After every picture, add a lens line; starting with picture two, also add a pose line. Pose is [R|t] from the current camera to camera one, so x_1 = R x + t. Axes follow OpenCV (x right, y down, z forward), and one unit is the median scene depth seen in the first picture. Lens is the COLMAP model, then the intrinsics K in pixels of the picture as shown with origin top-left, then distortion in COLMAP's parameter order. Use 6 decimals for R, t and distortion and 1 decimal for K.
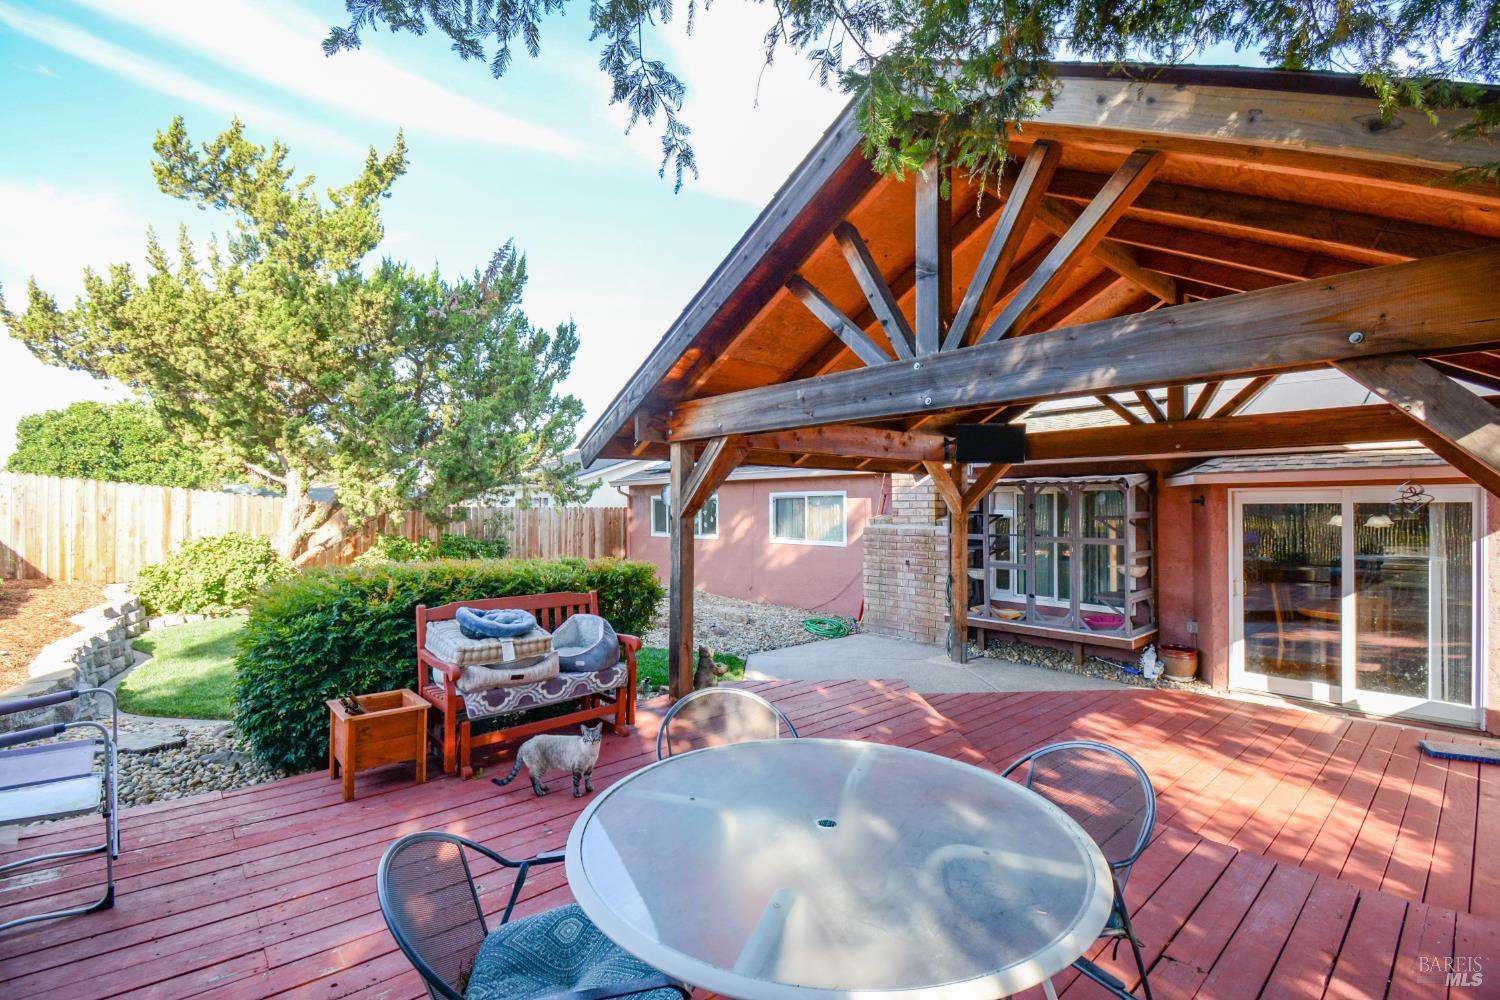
lens RADIAL K [[659.3, 0, 754.3], [0, 659.3, 497.7], [0, 0, 1]] dist [-0.011389, -0.009332]
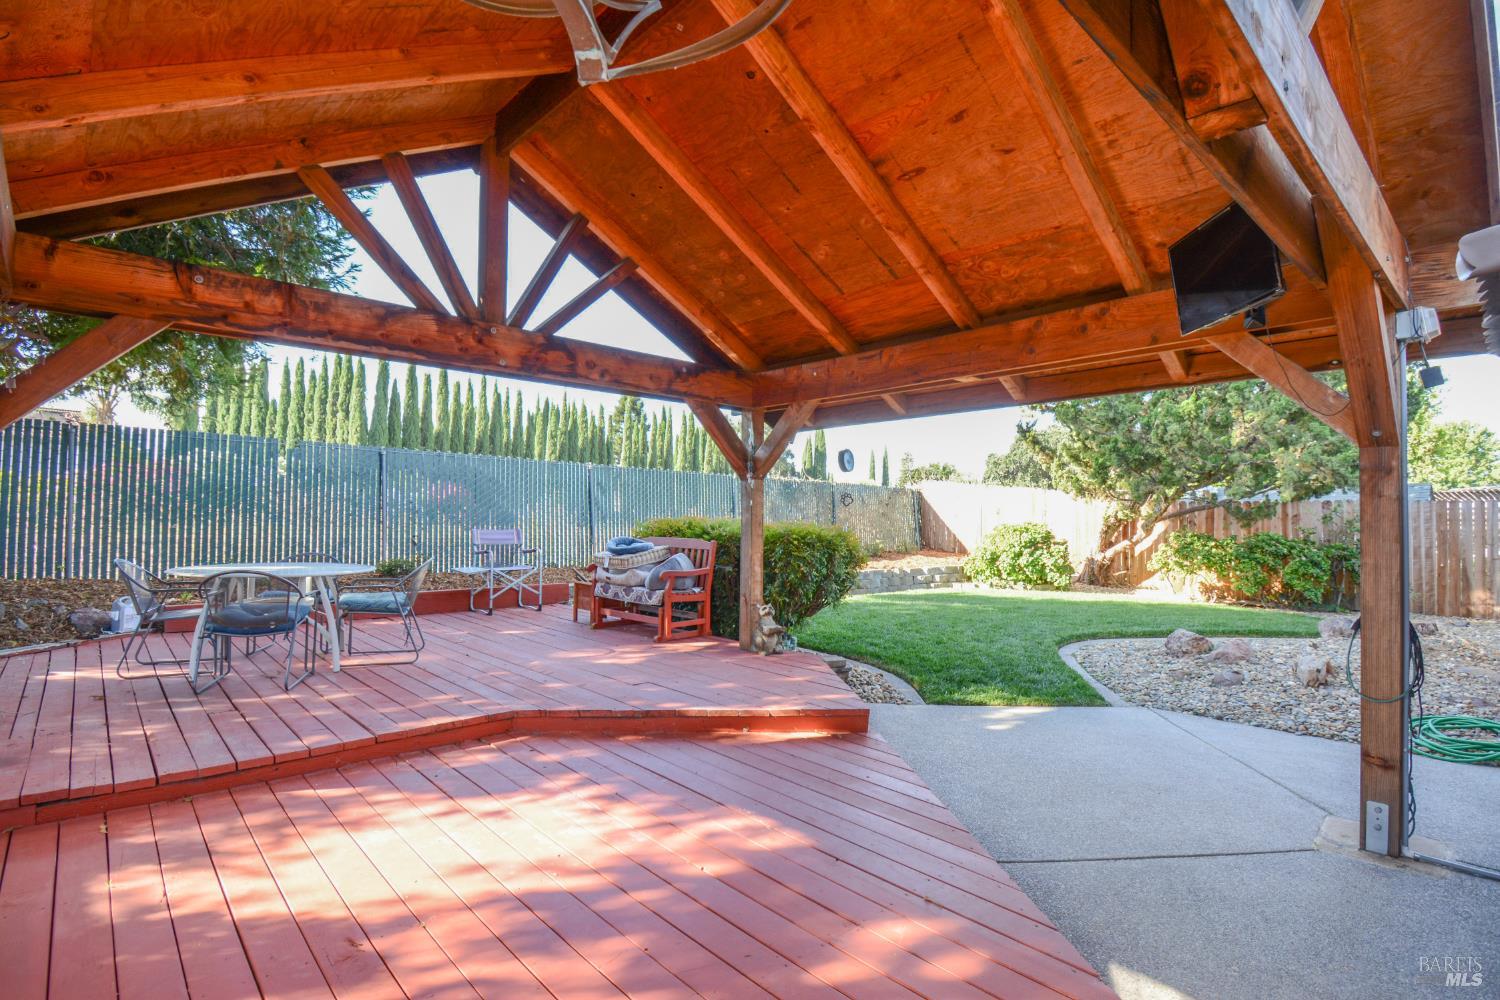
lens RADIAL K [[725.1, 0, 758.5], [0, 725.1, 497.1], [0, 0, 1]] dist [-0.008270, -0.003183]
pose [[0.031687, -0.032964, -0.998954, 0.558897], [0.008044, 0.999432, -0.032724, 0.049227], [0.999465, -0.006999, 0.031935, 0.499756]]
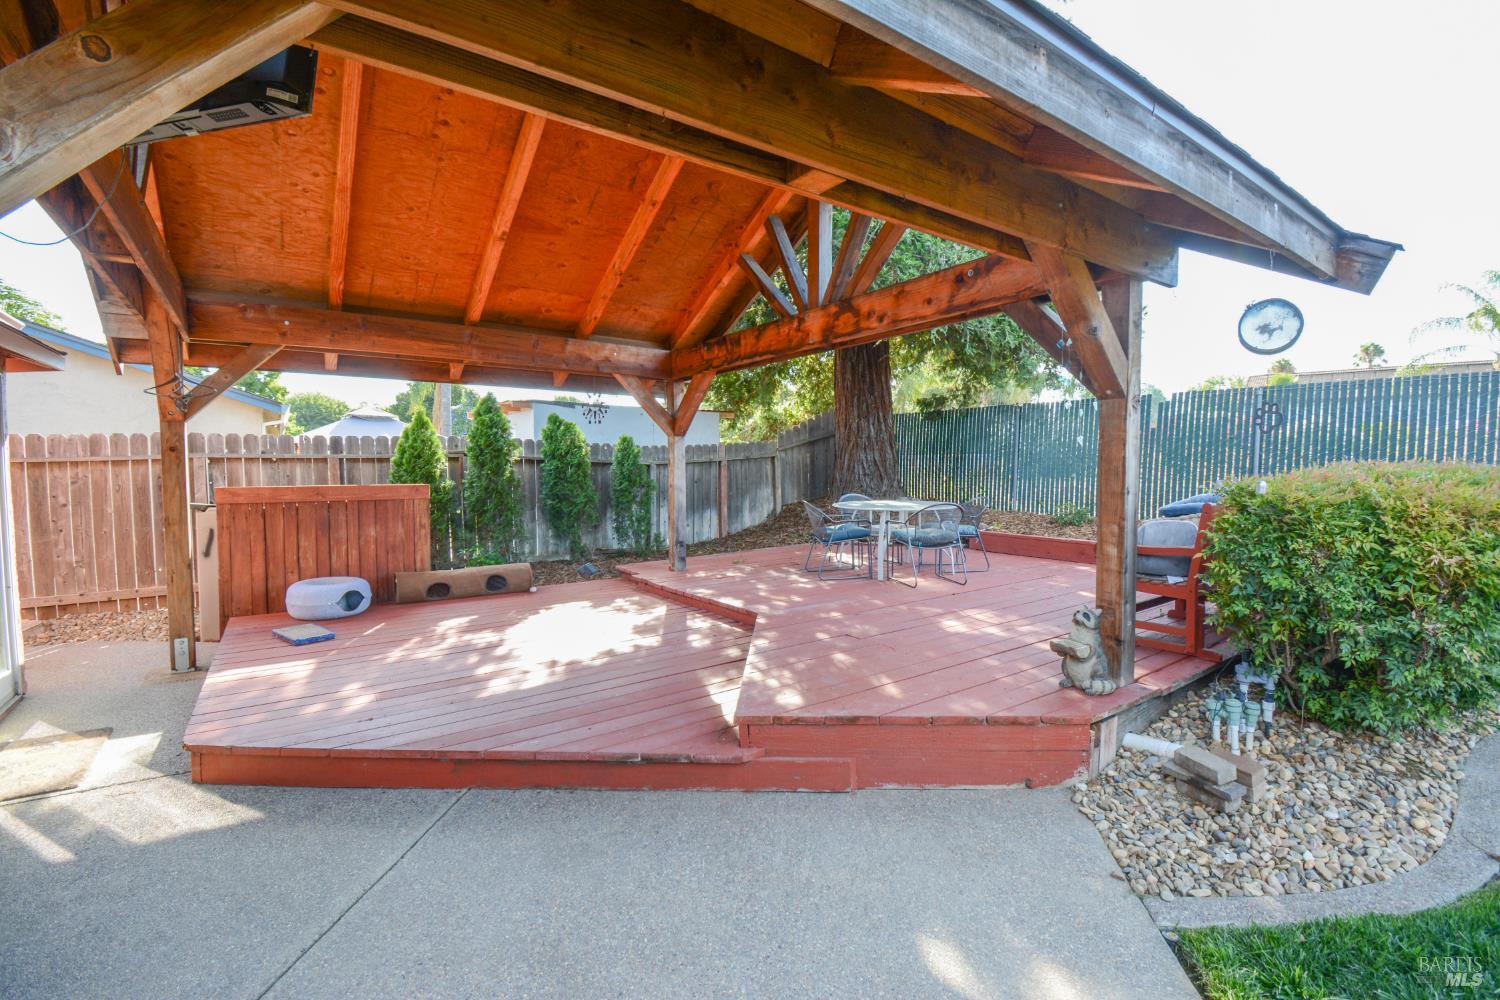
lens RADIAL K [[659.3, 0, 761.1], [0, 659.3, 495.9], [0, 0, 1]] dist [-0.011389, -0.009332]
pose [[-0.996140, -0.007191, 0.087484, 0.089789], [-0.005296, 0.999747, 0.021883, 0.054248], [-0.087619, 0.021335, -0.995926, 0.878934]]
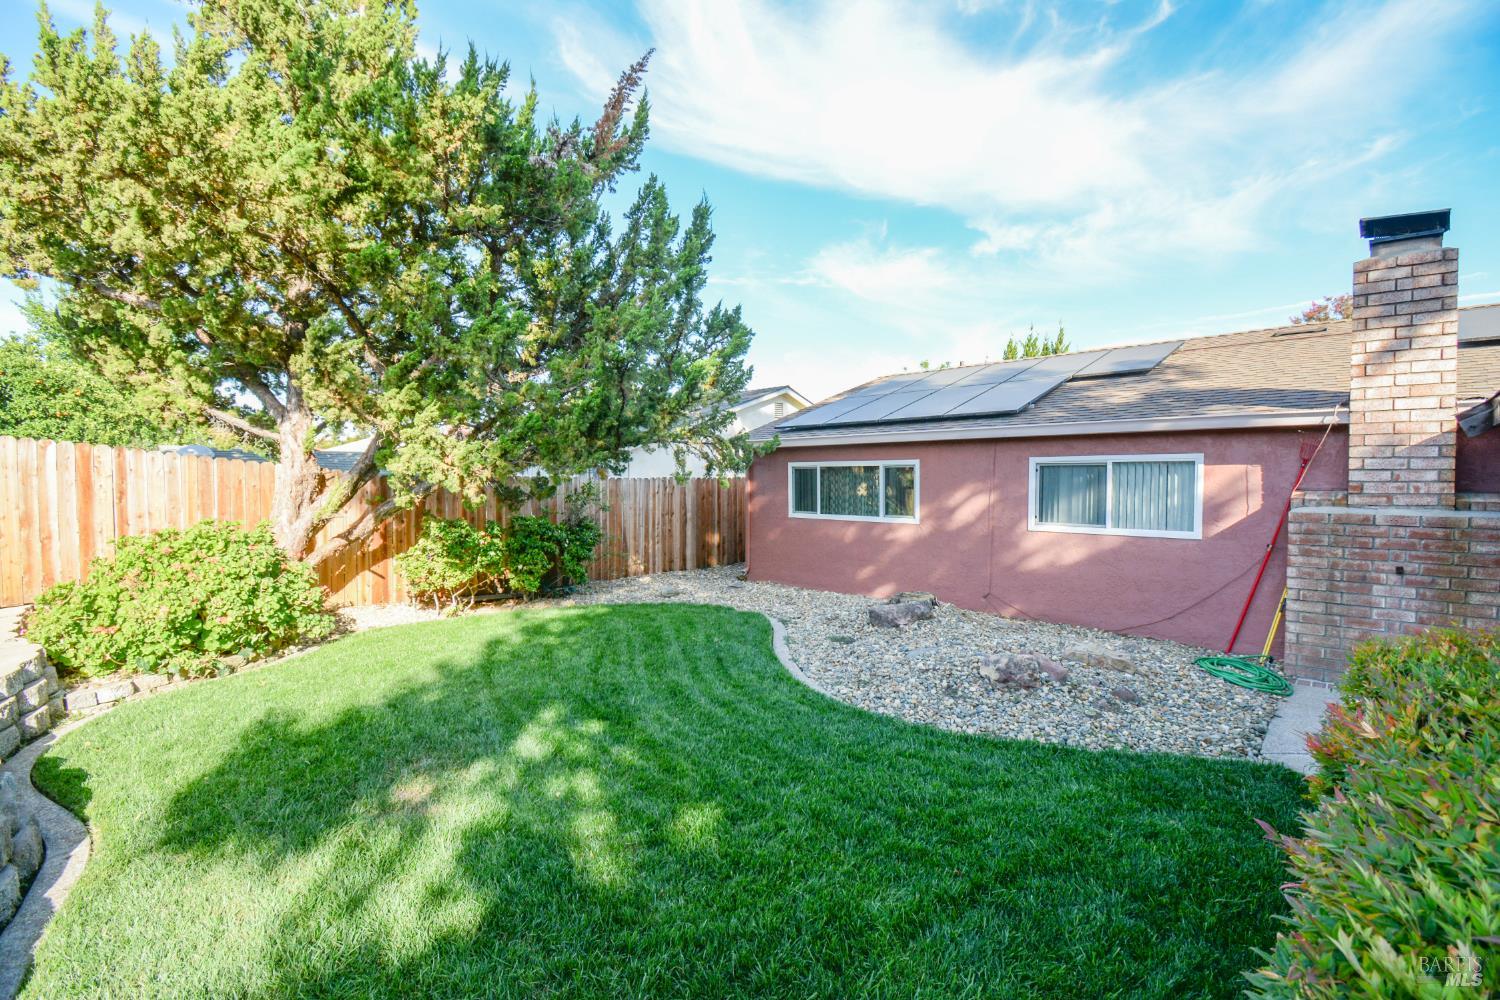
lens RADIAL K [[659.3, 0, 737.6], [0, 659.3, 498.3], [0, 0, 1]] dist [-0.011389, -0.009332]
pose [[0.997619, -0.000774, 0.068955, -0.401321], [-0.002508, 0.998868, 0.047492, 0.004291], [-0.068913, -0.047552, 0.996489, 0.424154]]
